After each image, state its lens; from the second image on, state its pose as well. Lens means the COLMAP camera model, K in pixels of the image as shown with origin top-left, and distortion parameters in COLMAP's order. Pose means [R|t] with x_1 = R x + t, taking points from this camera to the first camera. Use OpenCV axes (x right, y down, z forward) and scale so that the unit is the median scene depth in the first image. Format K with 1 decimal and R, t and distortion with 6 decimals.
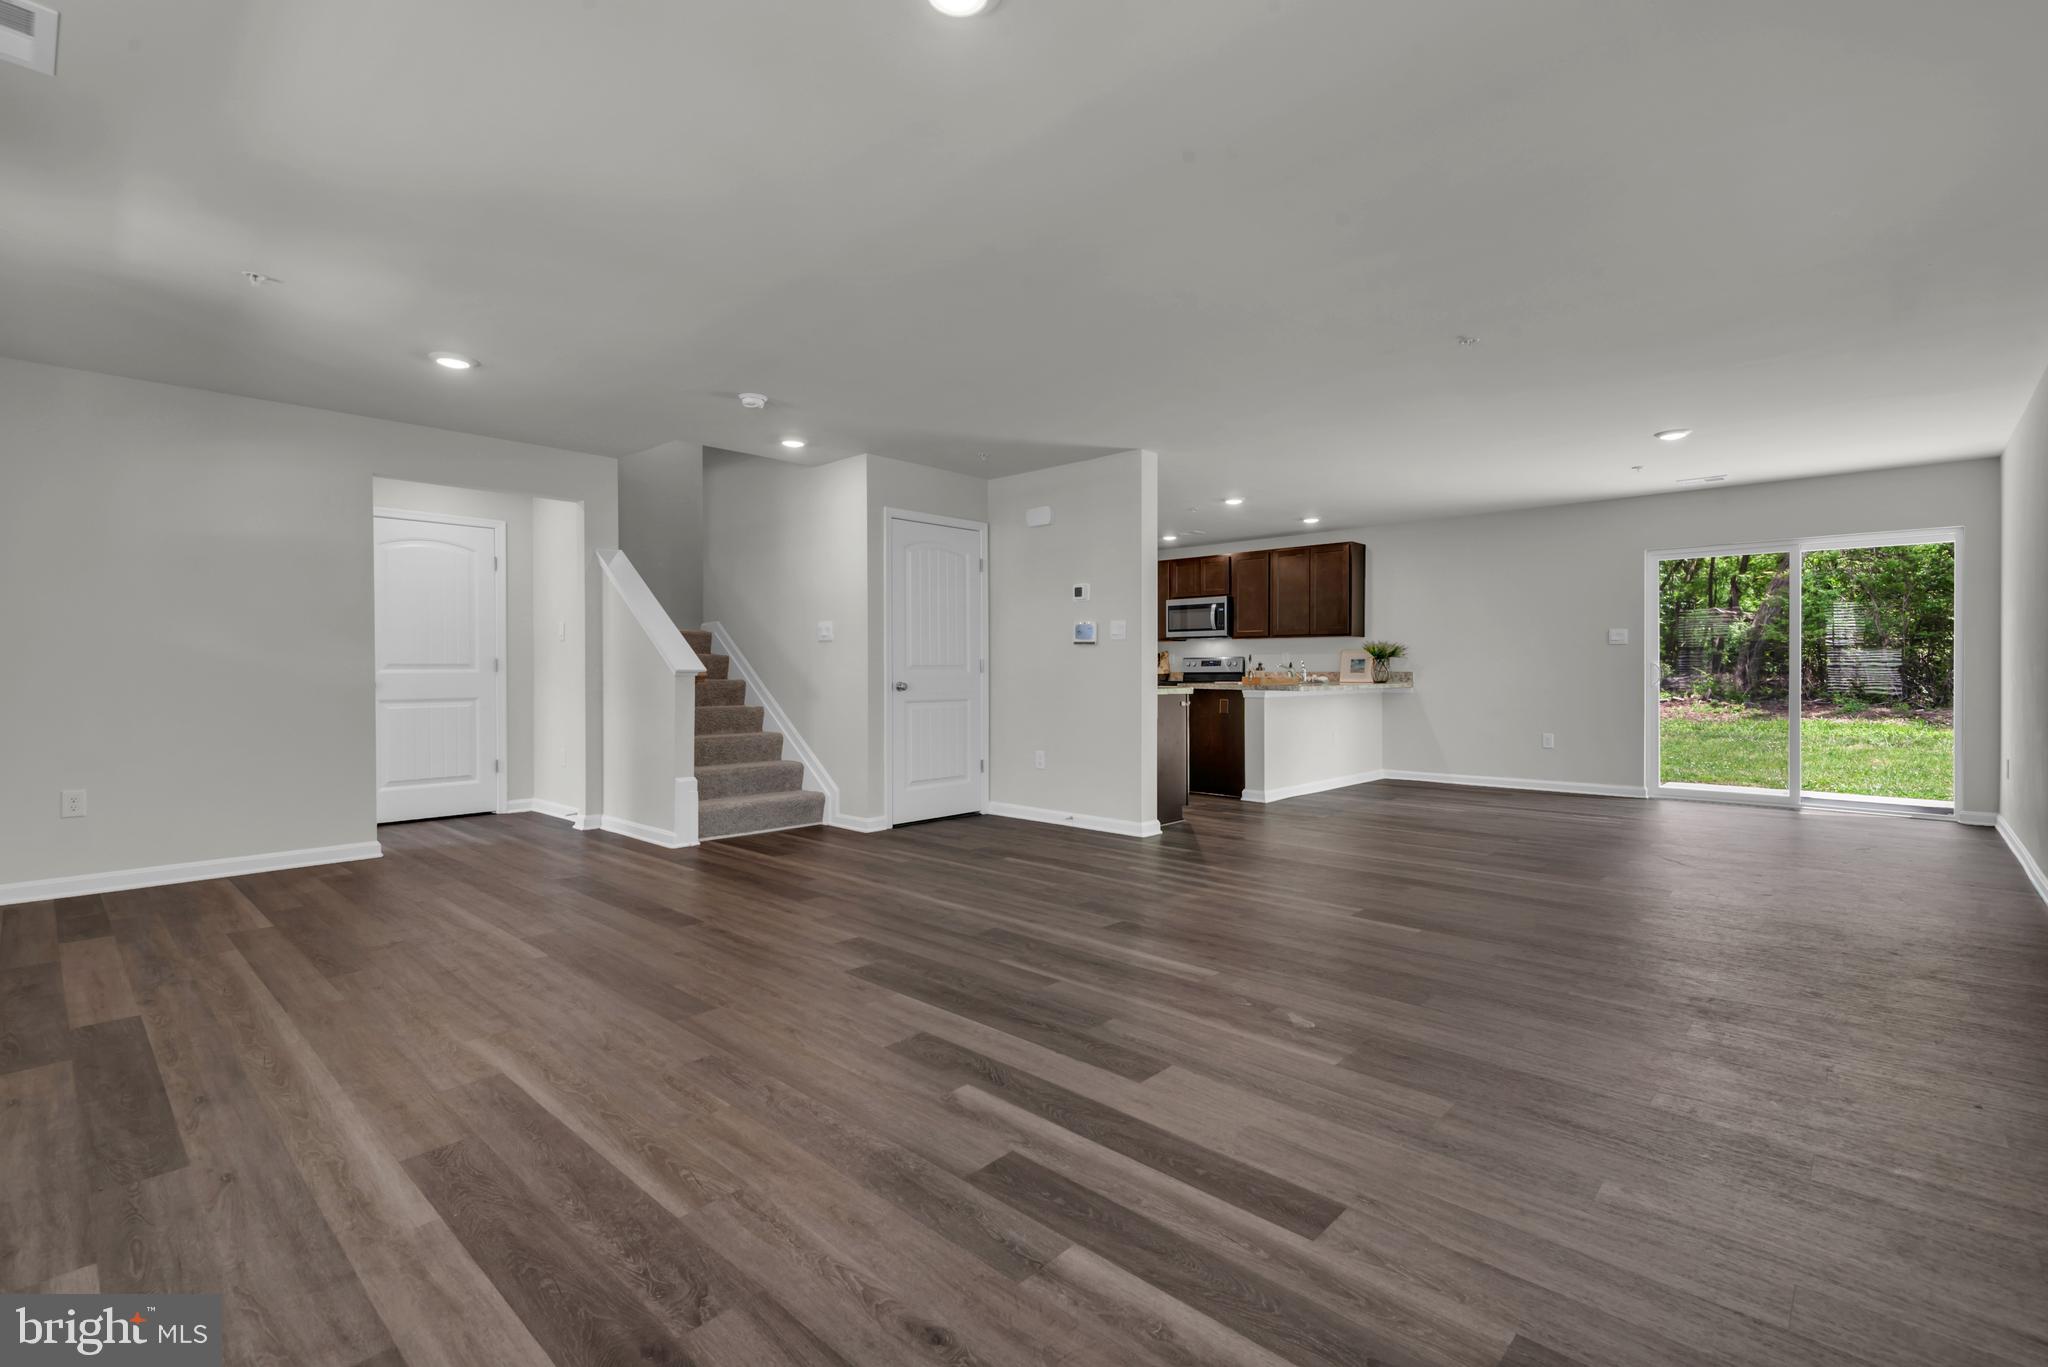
lens RADIAL K [[944.0, 0, 988.9], [0, 944.0, 676.9], [0, 0, 1]] dist [-0.000228, 0.000367]
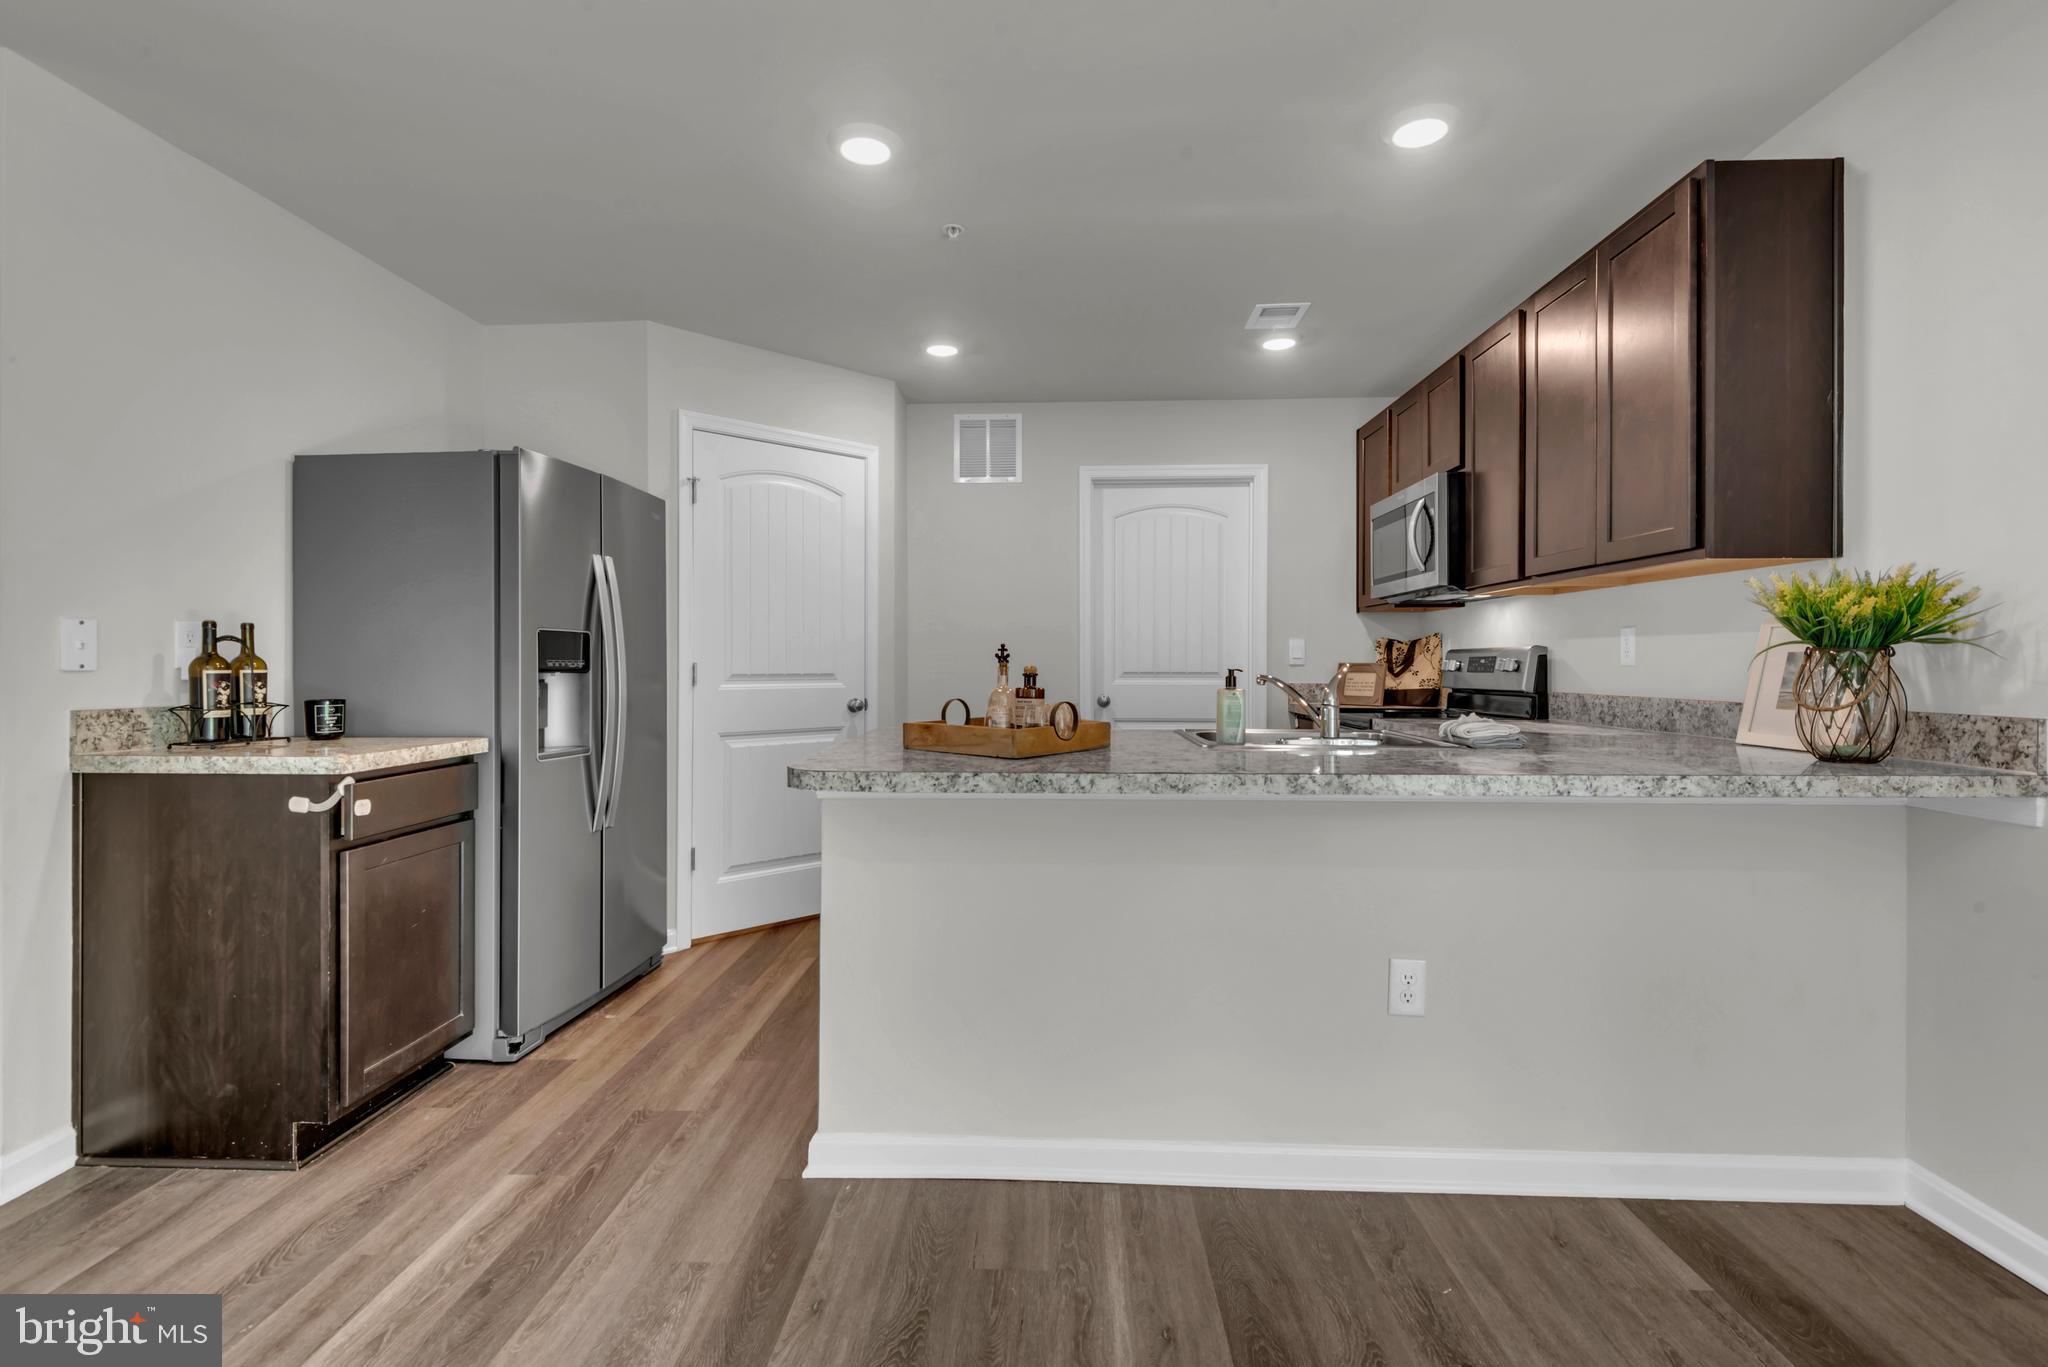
lens RADIAL K [[965.0, 0, 1005.4], [0, 965.0, 657.4], [0, 0, 1]] dist [0.023294, -0.010547]
pose [[0.663434, -0.002715, -0.748230, 0.467156], [-0.004365, 0.999962, -0.007498, -0.015884], [0.748222, 0.008241, 0.663397, 0.730701]]
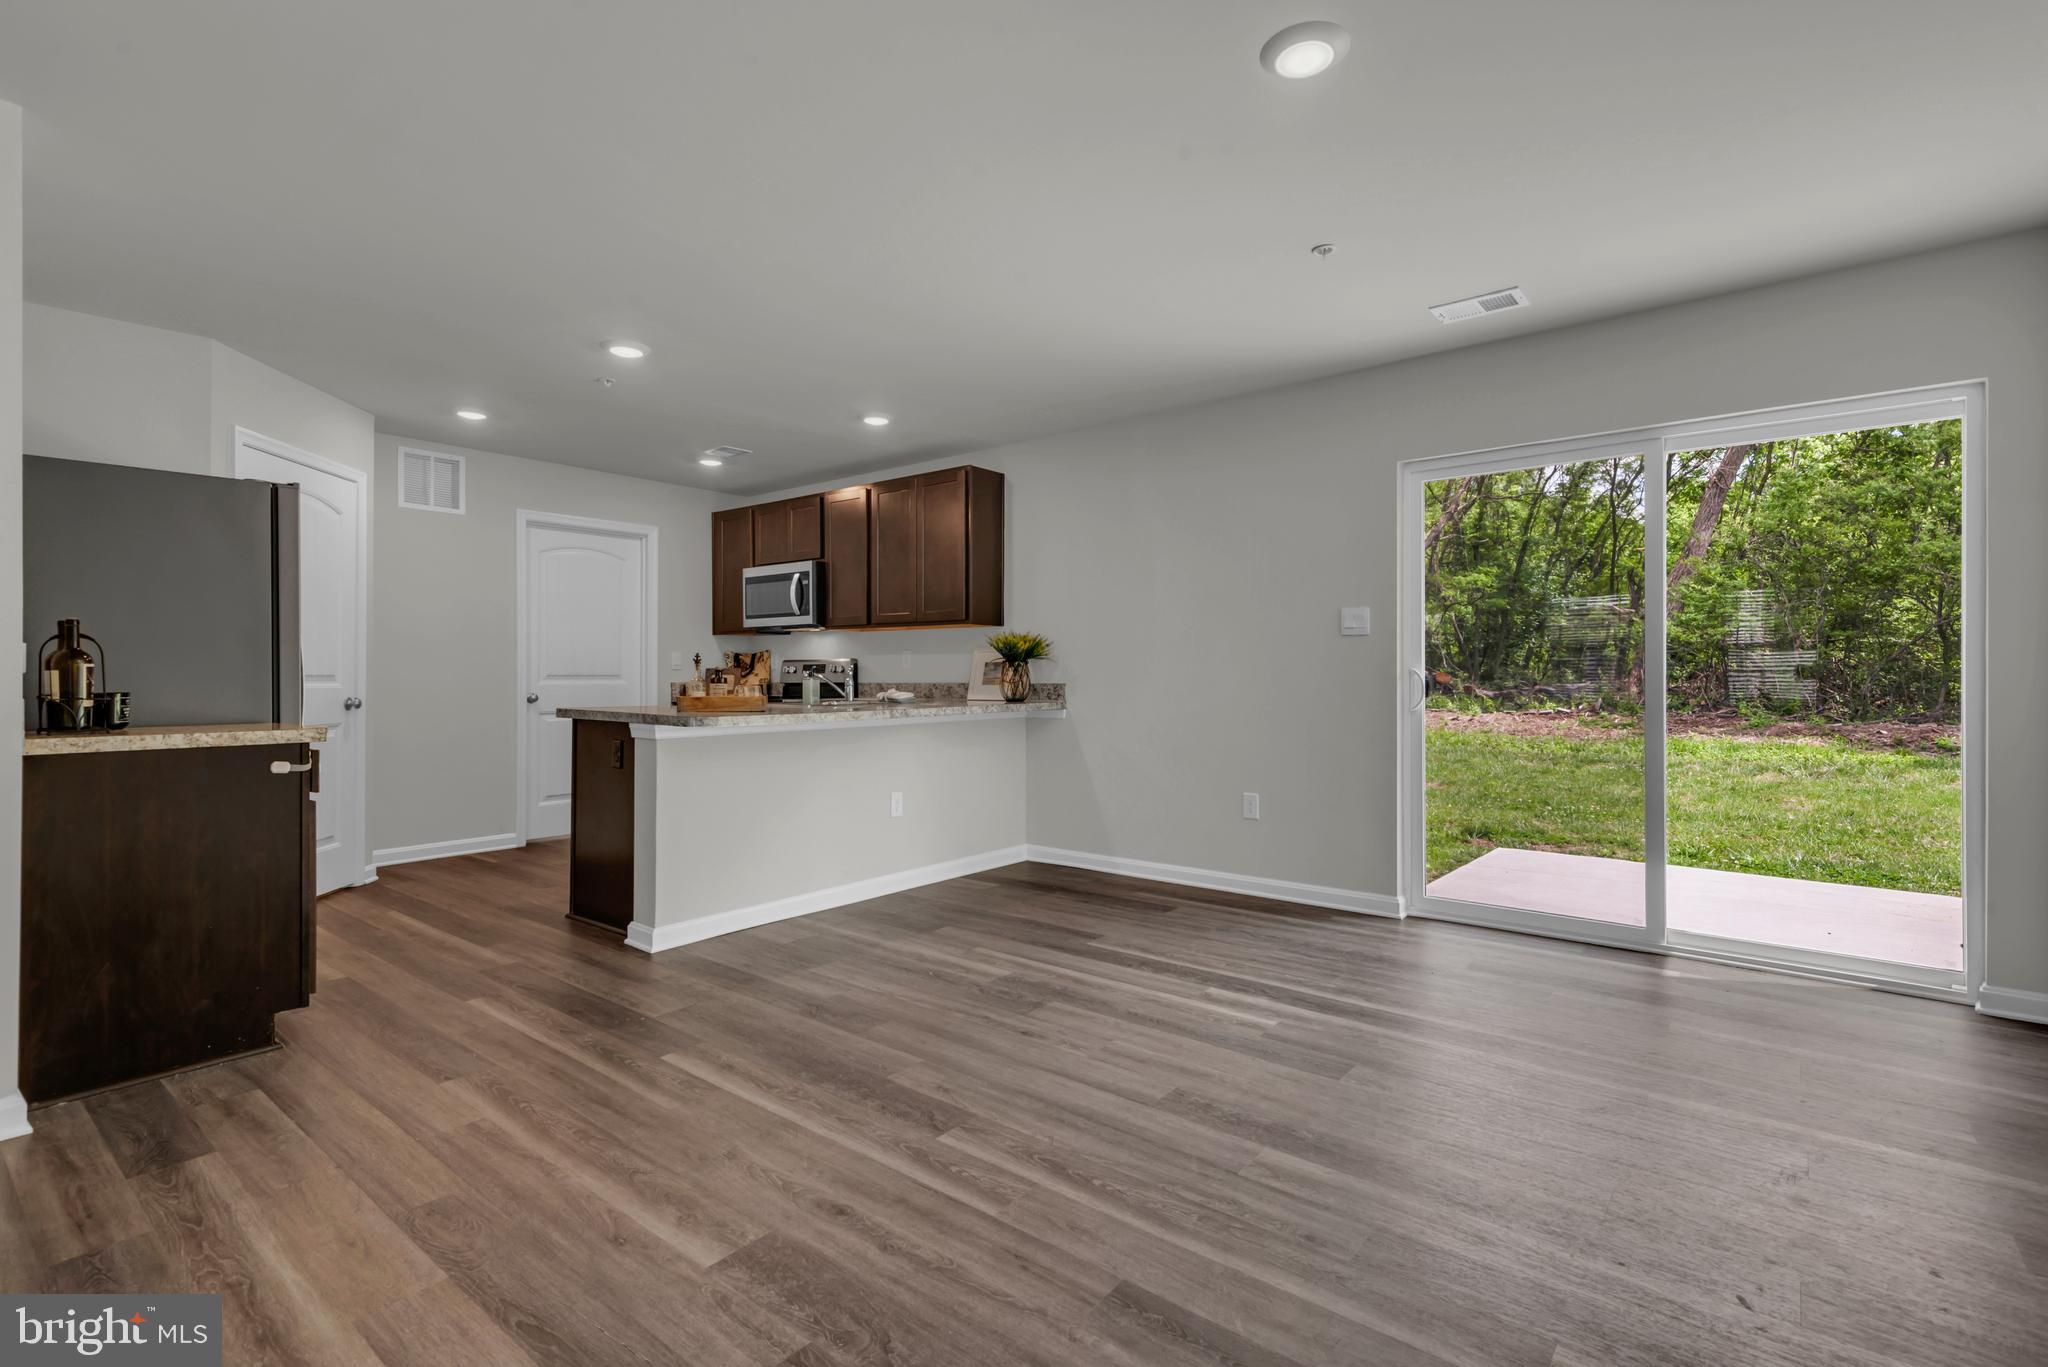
lens RADIAL K [[965.0, 0, 1005.1], [0, 965.0, 682.3], [0, 0, 1]] dist [0.023294, -0.010547]
pose [[0.996595, -0.000223, 0.082452, 0.368759], [0.000004, 0.999996, 0.002647, -0.008036], [-0.082452, -0.002638, 0.996592, 0.405589]]
